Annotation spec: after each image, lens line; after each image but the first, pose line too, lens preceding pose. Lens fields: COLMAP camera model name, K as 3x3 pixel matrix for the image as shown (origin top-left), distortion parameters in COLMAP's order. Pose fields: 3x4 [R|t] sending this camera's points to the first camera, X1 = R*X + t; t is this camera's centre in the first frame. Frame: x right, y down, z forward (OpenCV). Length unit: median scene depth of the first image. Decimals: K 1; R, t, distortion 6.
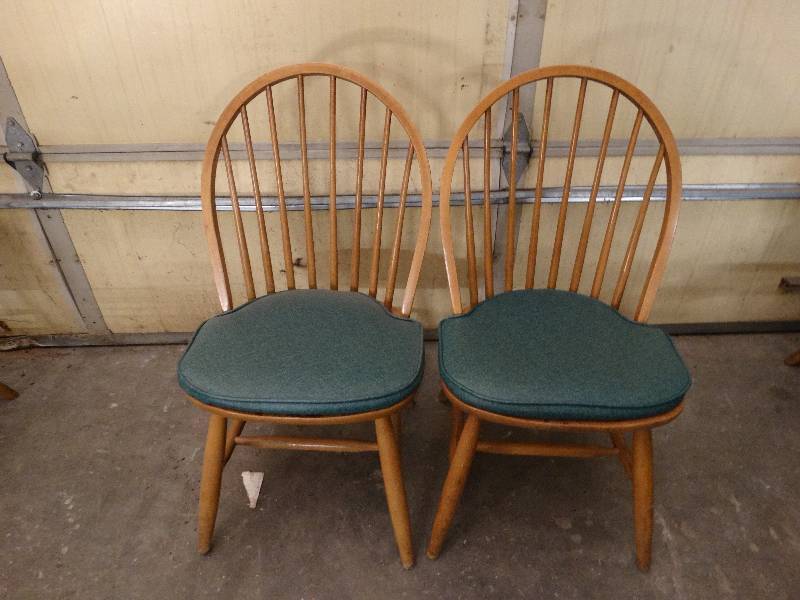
lens RADIAL K [[559.4, 0, 400.8], [0, 559.4, 299.2], [0, 0, 1]] dist [0.000060, -0.002270]
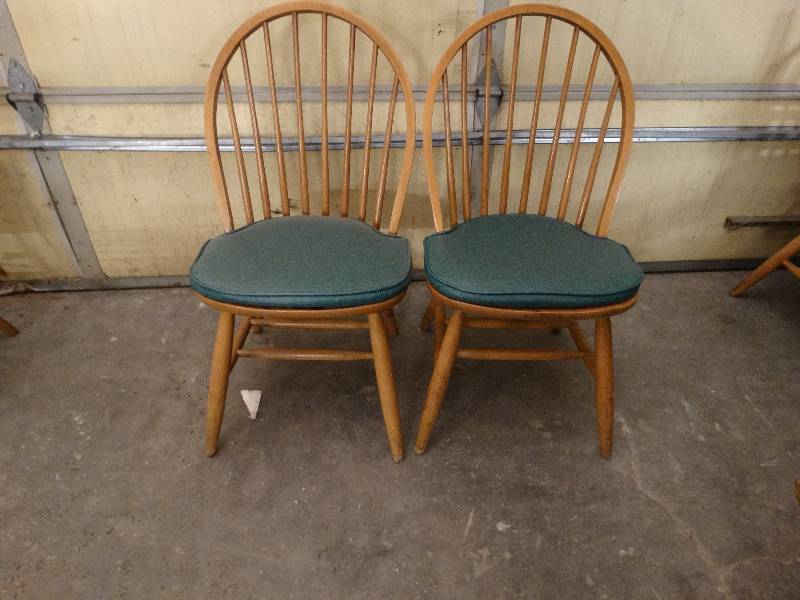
lens RADIAL K [[557.1, 0, 396.3], [0, 557.1, 294.9], [0, 0, 1]] dist [0.000985, -0.000585]
pose [[0.998663, -0.014840, 0.049519, -0.037563], [0.014446, 0.999861, 0.008311, 0.130870], [-0.049636, -0.007585, 0.998739, -0.095687]]
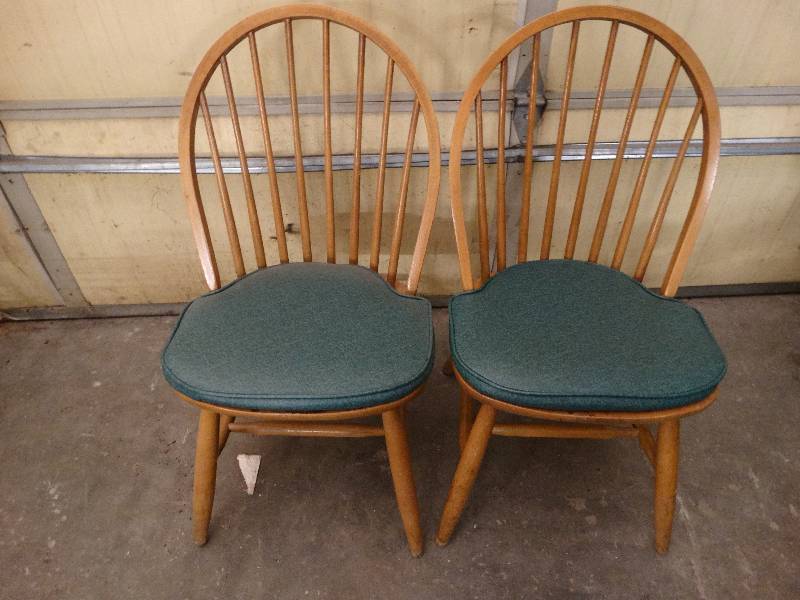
lens RADIAL K [[561.1, 0, 400.1], [0, 561.1, 299.2], [0, 0, 1]] dist [0.000214, -0.002339]
pose [[0.999727, -0.013947, 0.018724, -0.025385], [0.012144, 0.995574, 0.093193, -0.042012], [-0.019941, -0.092940, 0.995472, 0.082525]]
